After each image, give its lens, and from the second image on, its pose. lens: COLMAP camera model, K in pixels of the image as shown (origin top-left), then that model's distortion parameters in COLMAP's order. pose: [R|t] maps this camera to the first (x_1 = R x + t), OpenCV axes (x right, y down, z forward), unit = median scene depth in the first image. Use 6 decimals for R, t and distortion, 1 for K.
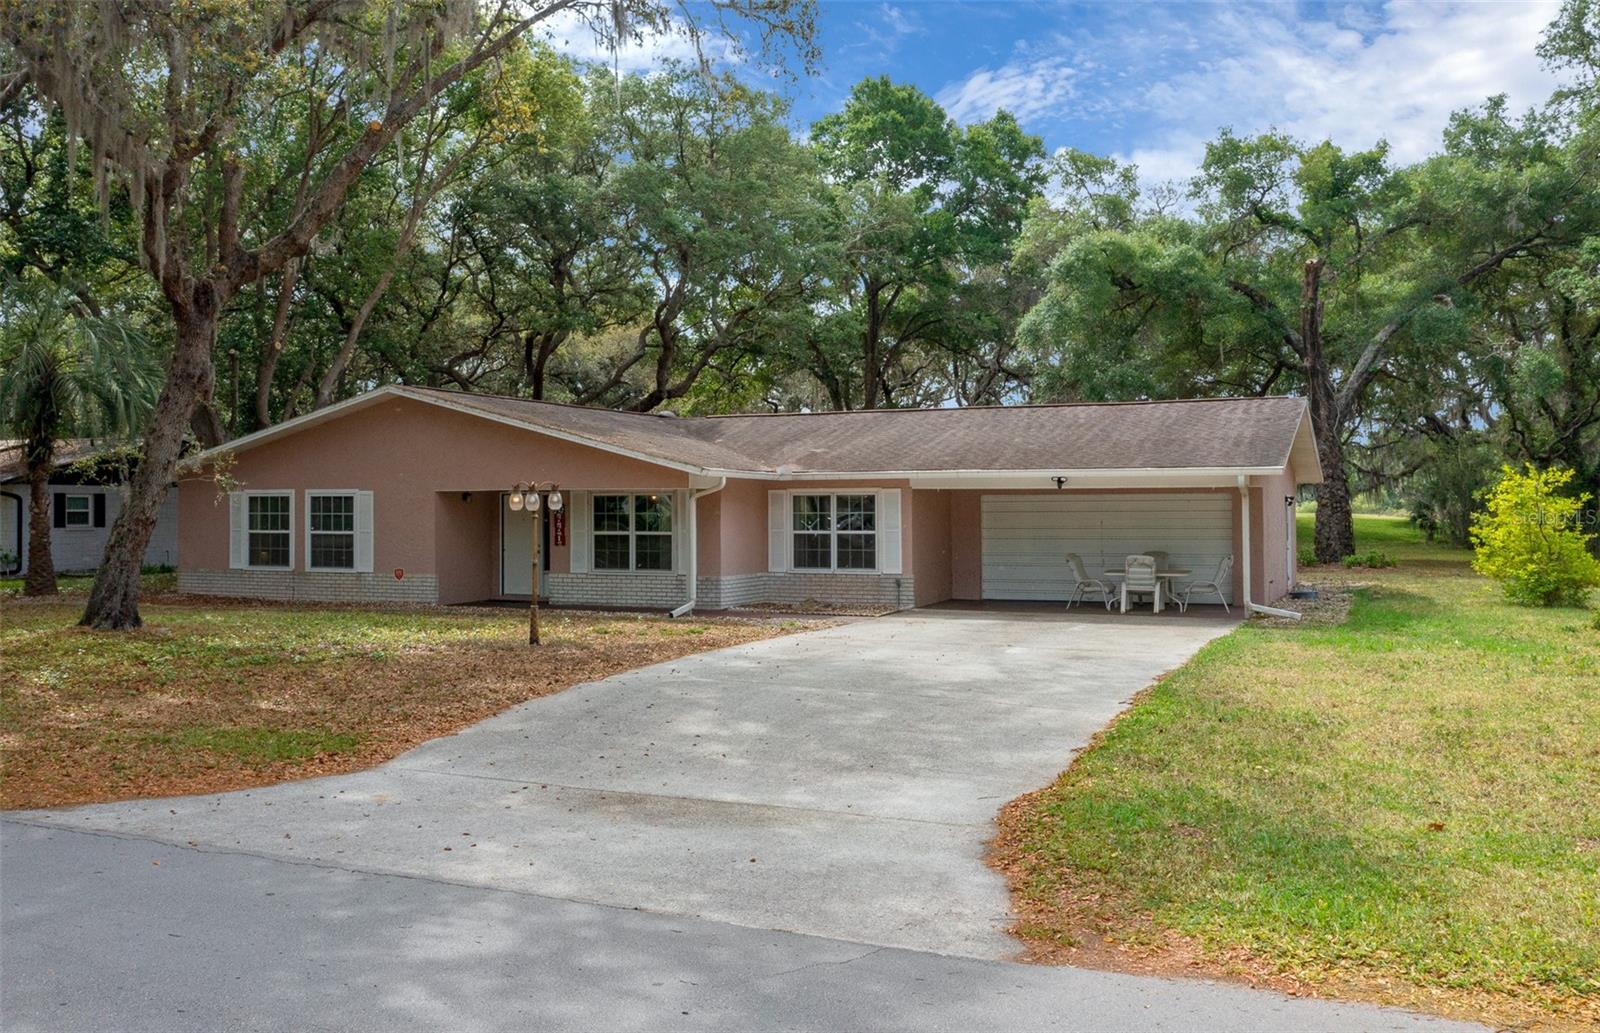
lens RADIAL K [[1323.4, 0, 785.6], [0, 1323.4, 518.4], [0, 0, 1]] dist [-0.009649, -0.004568]
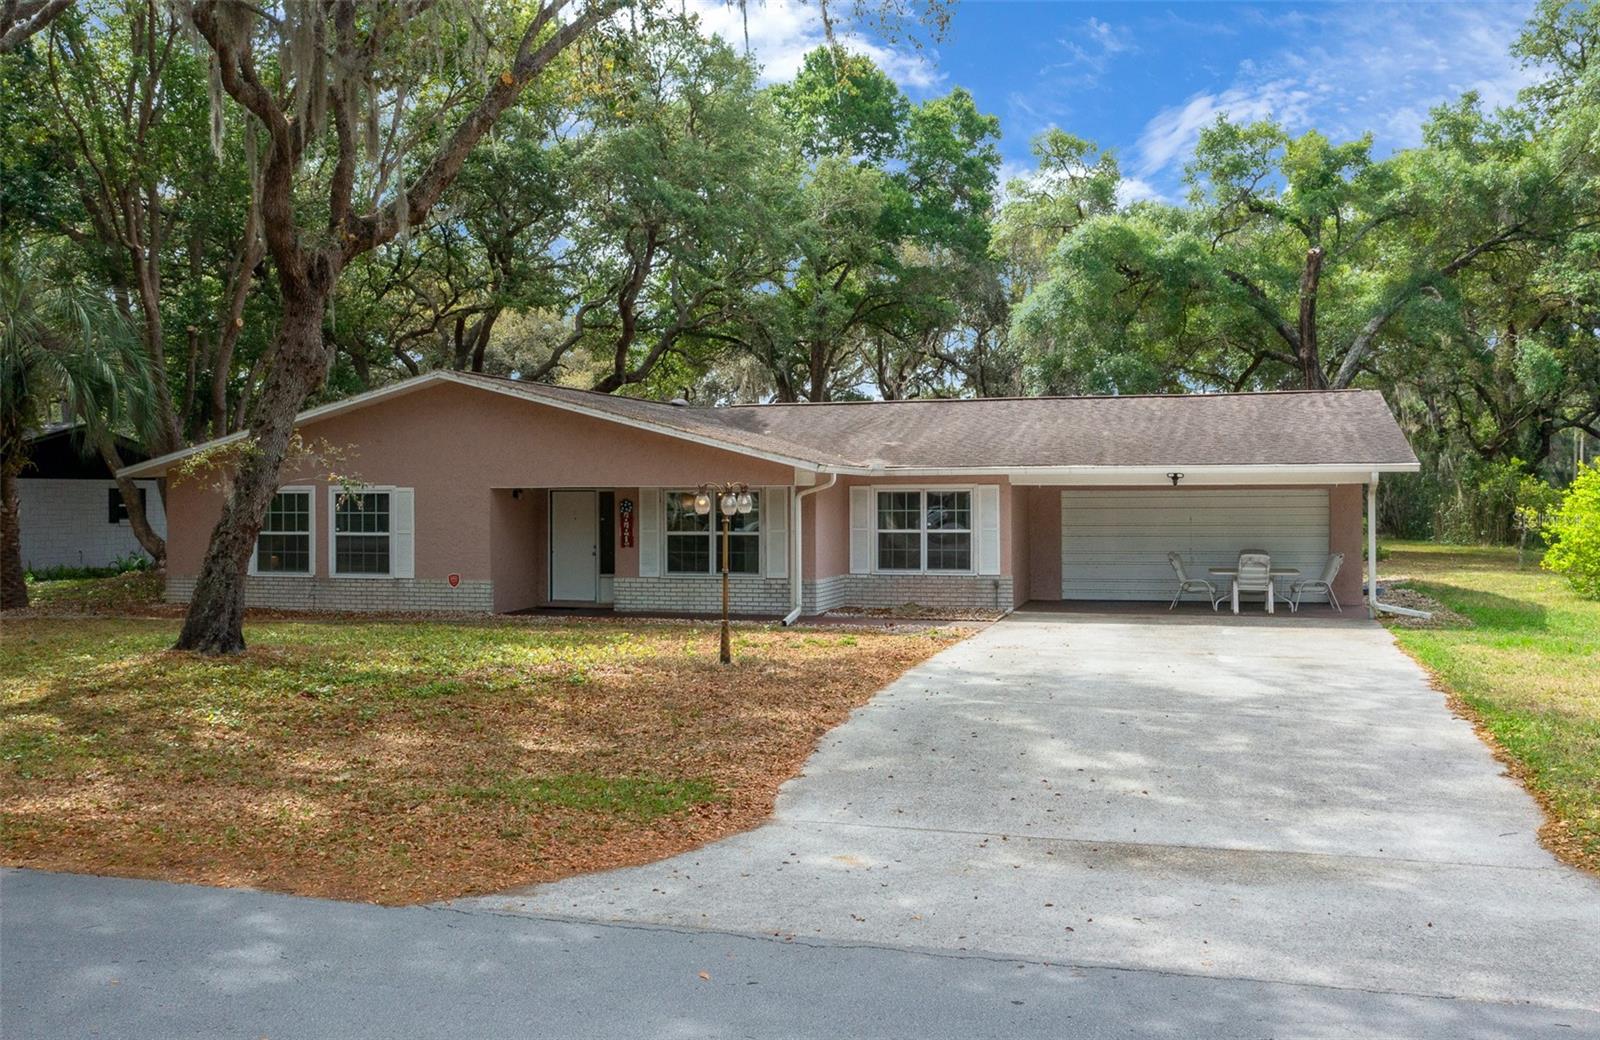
lens RADIAL K [[1369.6, 0, 800.0], [0, 1369.6, 520.0], [0, 0, 1]] dist [-0.003320, -0.001993]
pose [[0.991656, -0.004445, 0.128838, -0.170088], [0.003097, 0.999938, 0.010661, -0.007835], [-0.128877, -0.010173, 0.991608, 0.043422]]
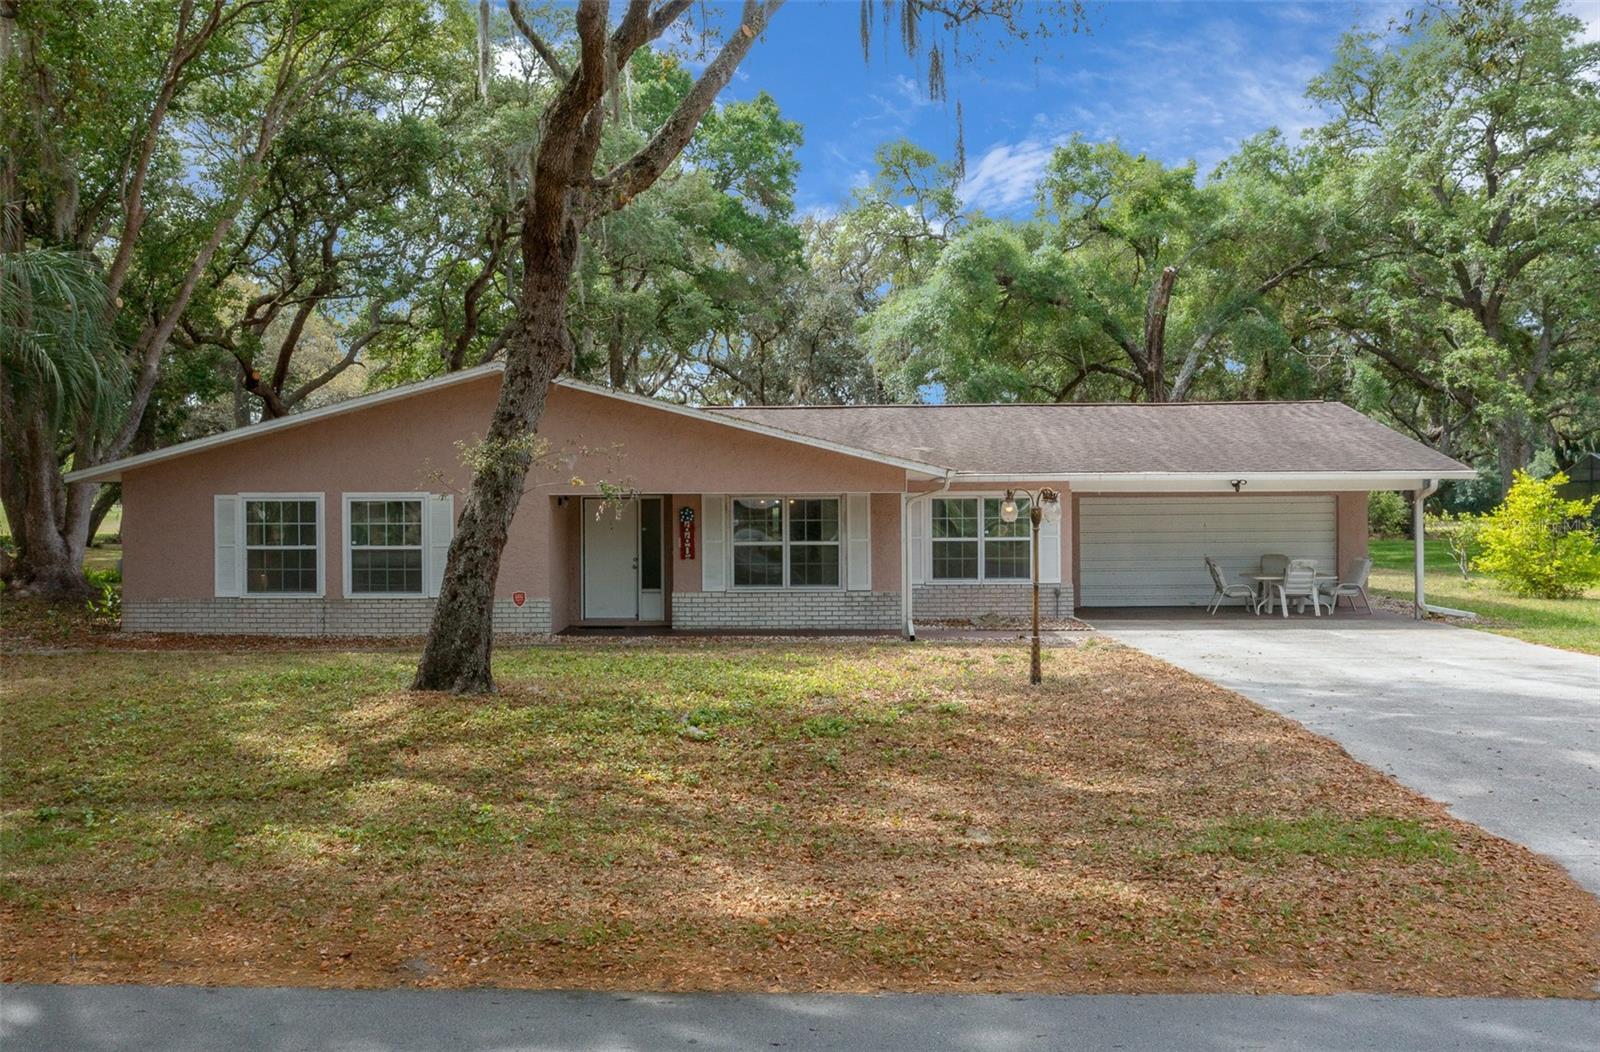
lens RADIAL K [[1358.4, 0, 749.4], [0, 1358.4, 540.6], [0, 0, 1]] dist [-0.006050, -0.027783]
pose [[0.931498, -0.013920, 0.363479, -0.438156], [0.006690, 0.999754, 0.021142, -0.009129], [-0.363684, -0.017263, 0.931362, 0.176610]]
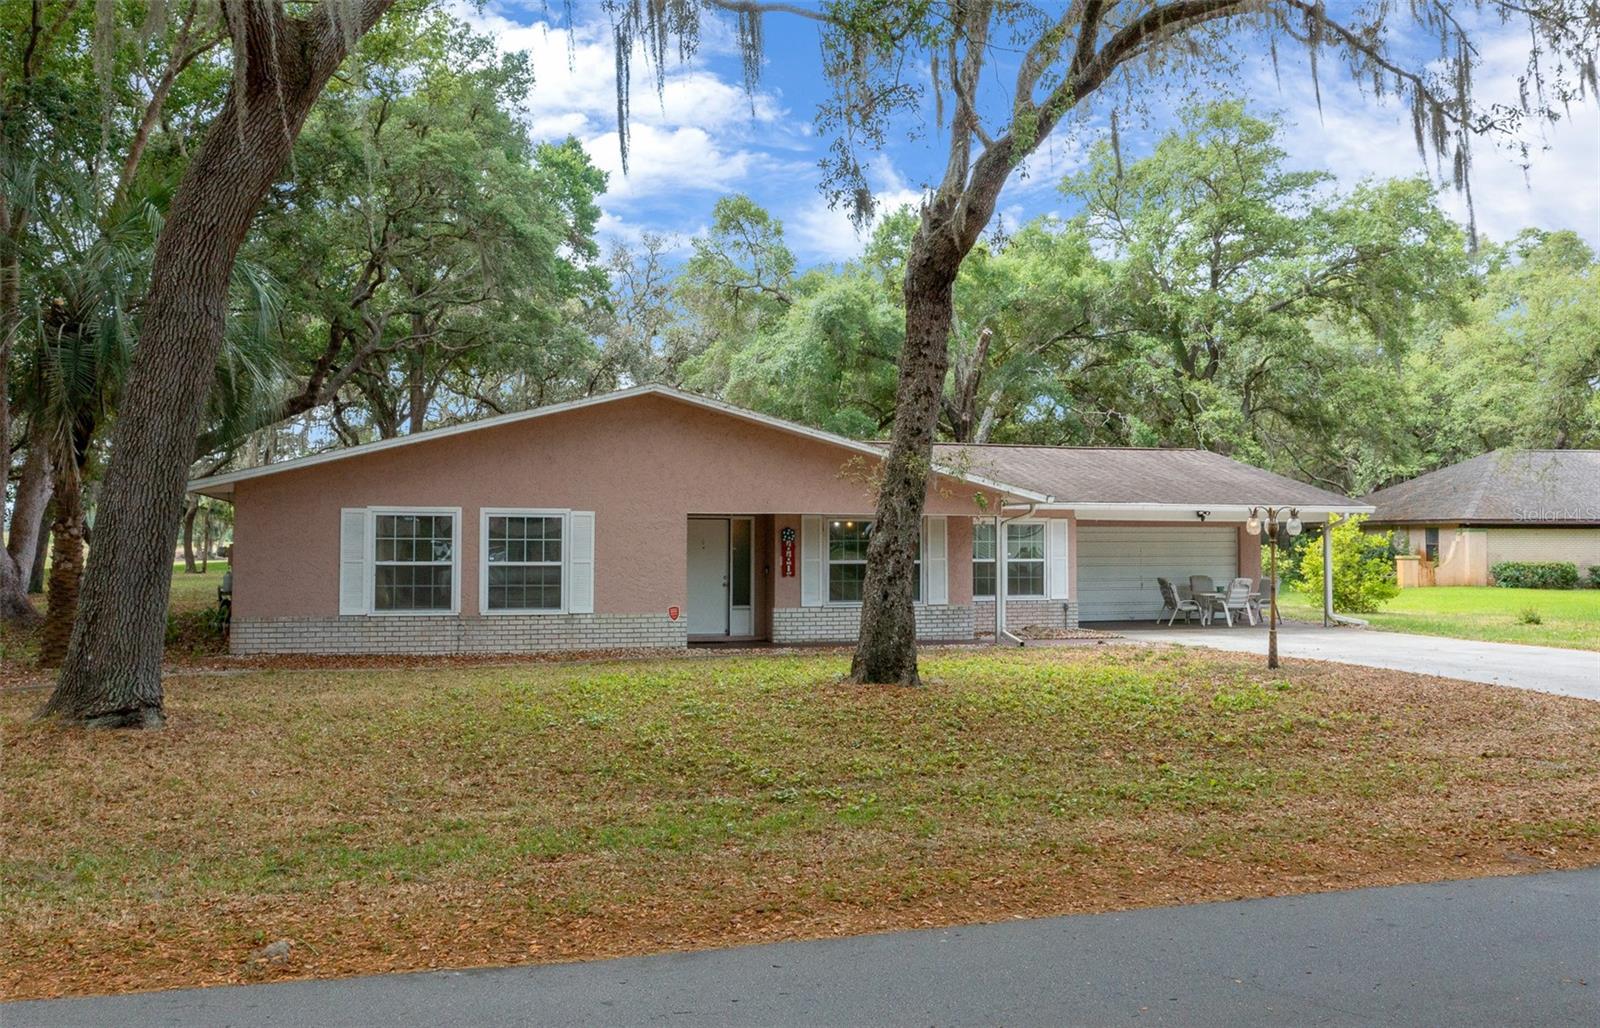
lens RADIAL K [[1323.4, 0, 785.6], [0, 1323.4, 515.9], [0, 0, 1]] dist [-0.009649, -0.004568]
pose [[0.764306, 0.017623, 0.644613, -0.733297], [0.000673, 0.999604, -0.028126, 0.004557], [-0.644853, 0.021931, 0.763992, 0.309228]]
